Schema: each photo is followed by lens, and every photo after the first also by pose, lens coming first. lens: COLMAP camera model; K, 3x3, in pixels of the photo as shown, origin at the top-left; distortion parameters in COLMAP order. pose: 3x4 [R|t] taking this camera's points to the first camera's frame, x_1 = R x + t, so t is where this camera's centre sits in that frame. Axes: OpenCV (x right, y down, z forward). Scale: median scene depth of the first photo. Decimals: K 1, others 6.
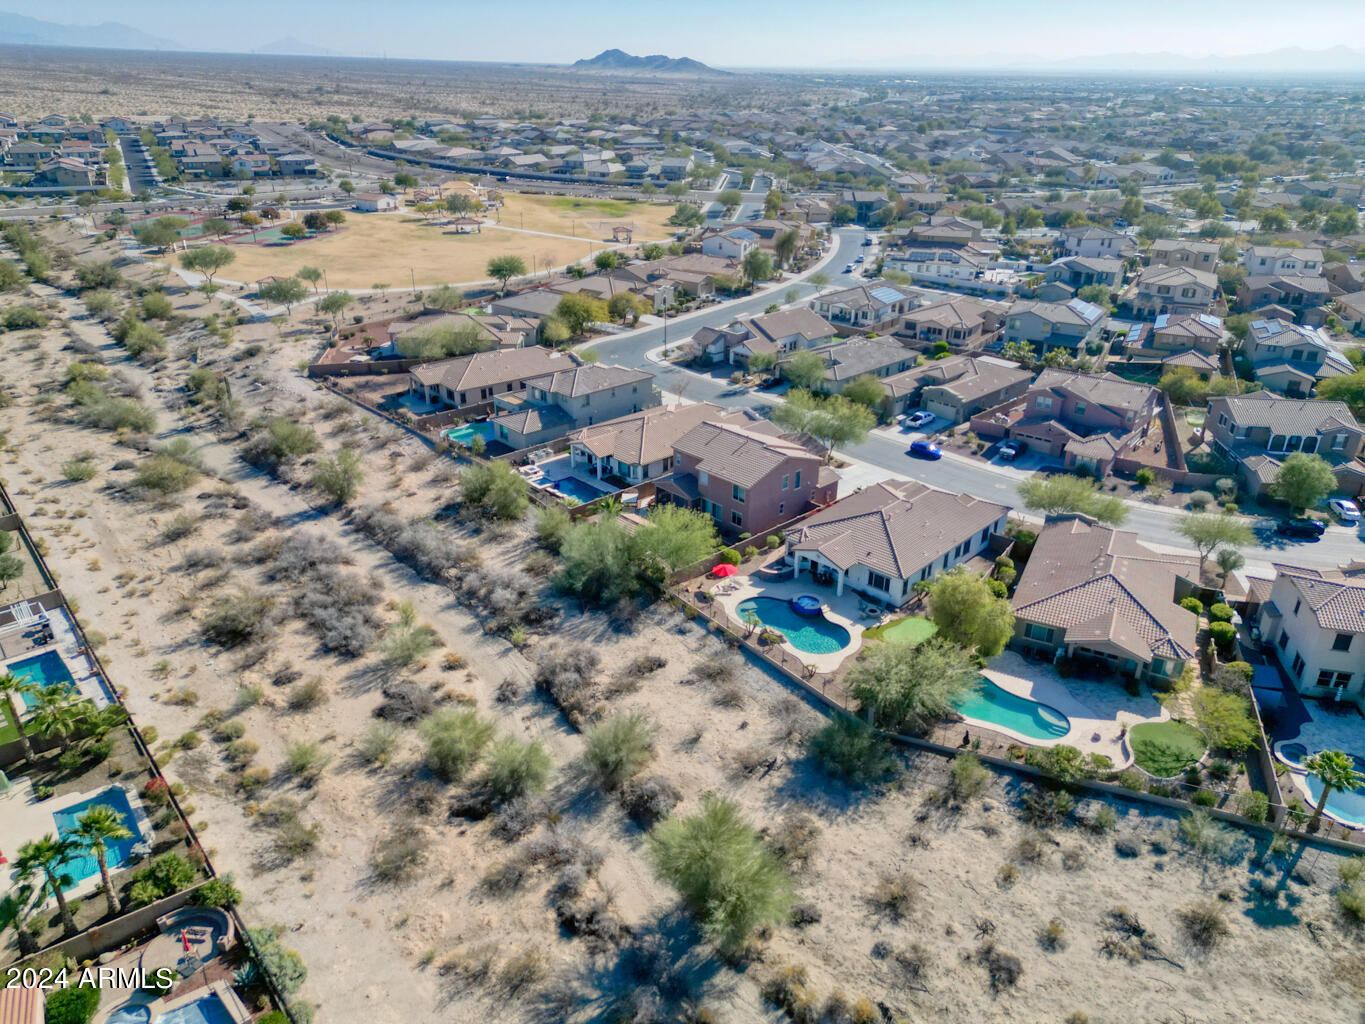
lens RADIAL K [[944.5, 0, 682.8], [0, 944.5, 518.1], [0, 0, 1]] dist [0.080481, -0.079269]
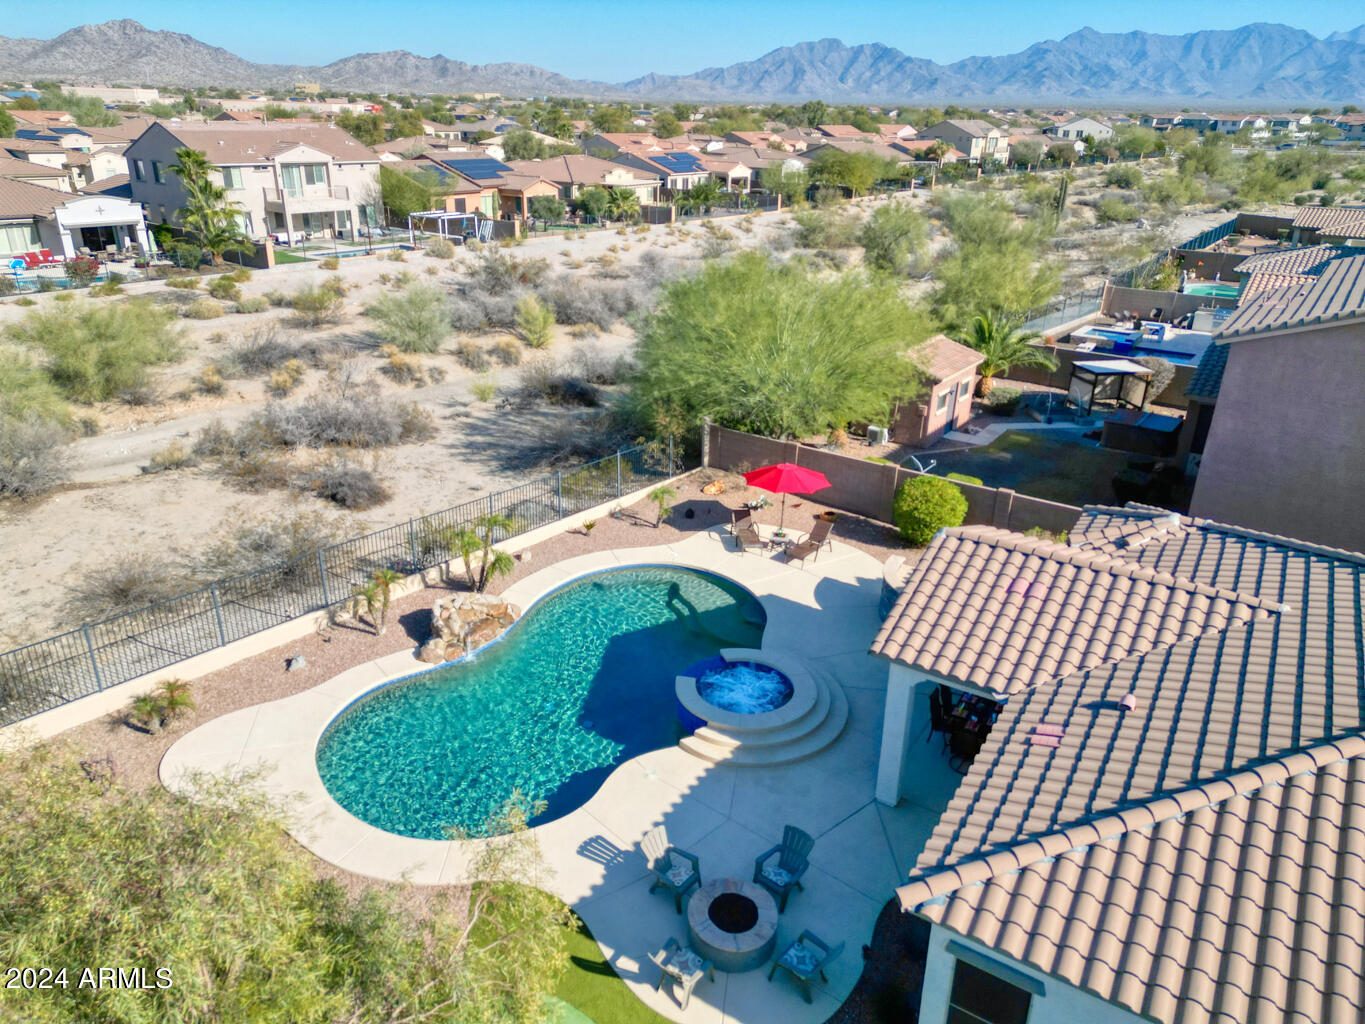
lens RADIAL K [[944.5, 0, 682.8], [0, 944.5, 518.1], [0, 0, 1]] dist [0.080481, -0.079269]
pose [[0.178834, 0.379564, -0.907716, 0.278435], [-0.416348, 0.865107, 0.279720, -0.002535], [0.891444, 0.327903, 0.312742, 0.797016]]
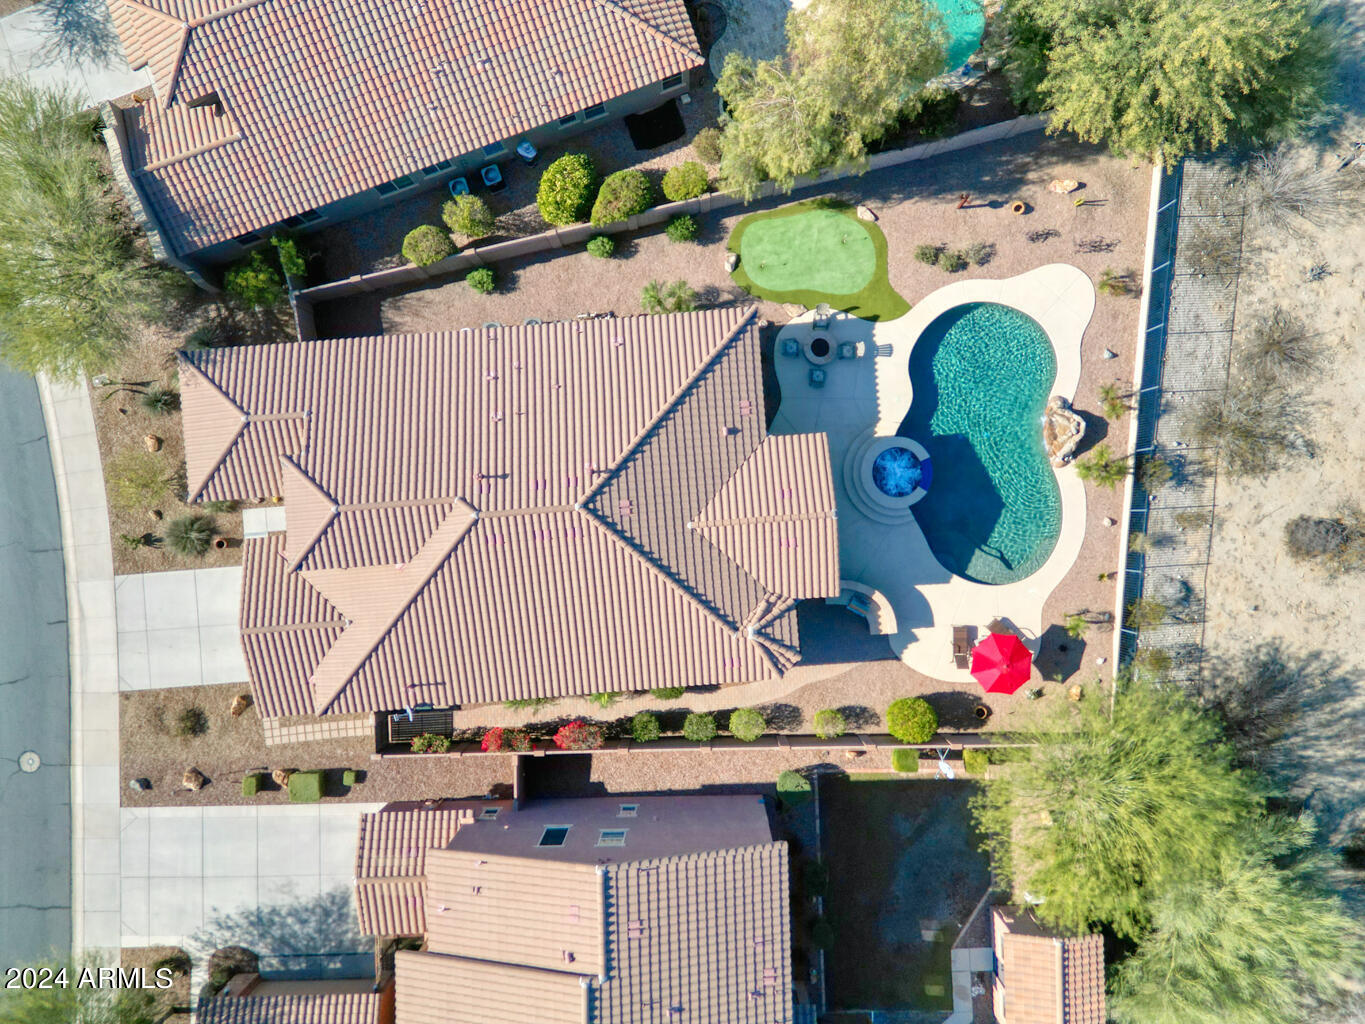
lens RADIAL K [[944.5, 0, 682.8], [0, 944.5, 518.1], [0, 0, 1]] dist [0.080481, -0.079269]
pose [[-0.737802, -0.674999, 0.004841, 0.166289], [0.302374, -0.324078, 0.896406, -0.294486], [-0.603504, 0.662834, 0.443208, 0.776858]]
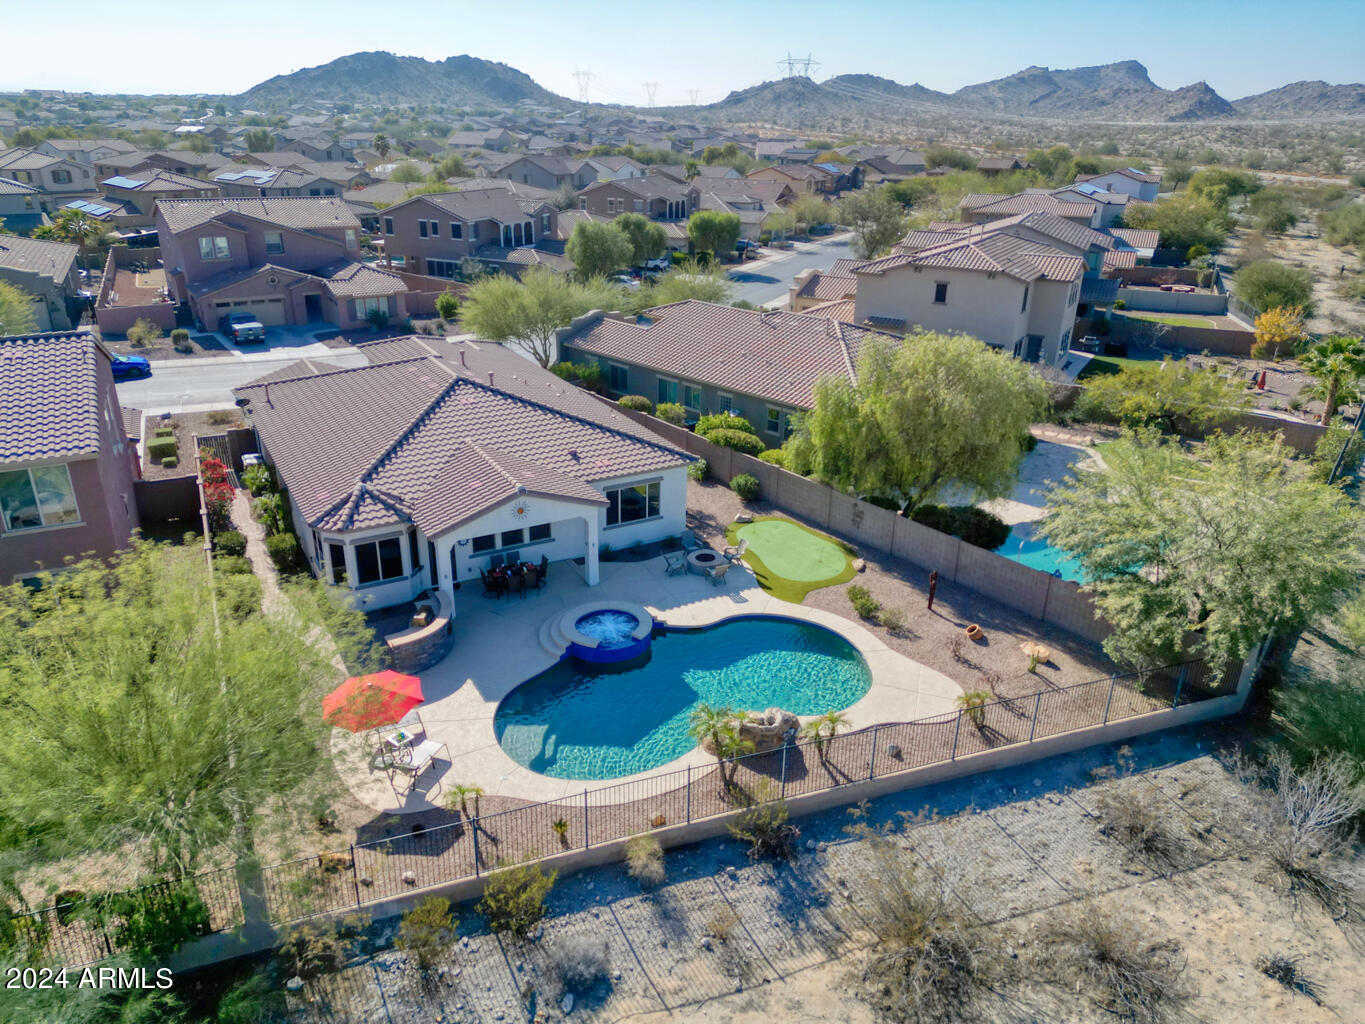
lens RADIAL K [[944.5, 0, 682.8], [0, 944.5, 518.1], [0, 0, 1]] dist [0.080481, -0.079269]
pose [[0.294457, -0.381845, 0.876065, -0.122300], [0.398073, 0.882402, 0.250810, -0.016749], [-0.868811, 0.274885, 0.411832, 0.729361]]
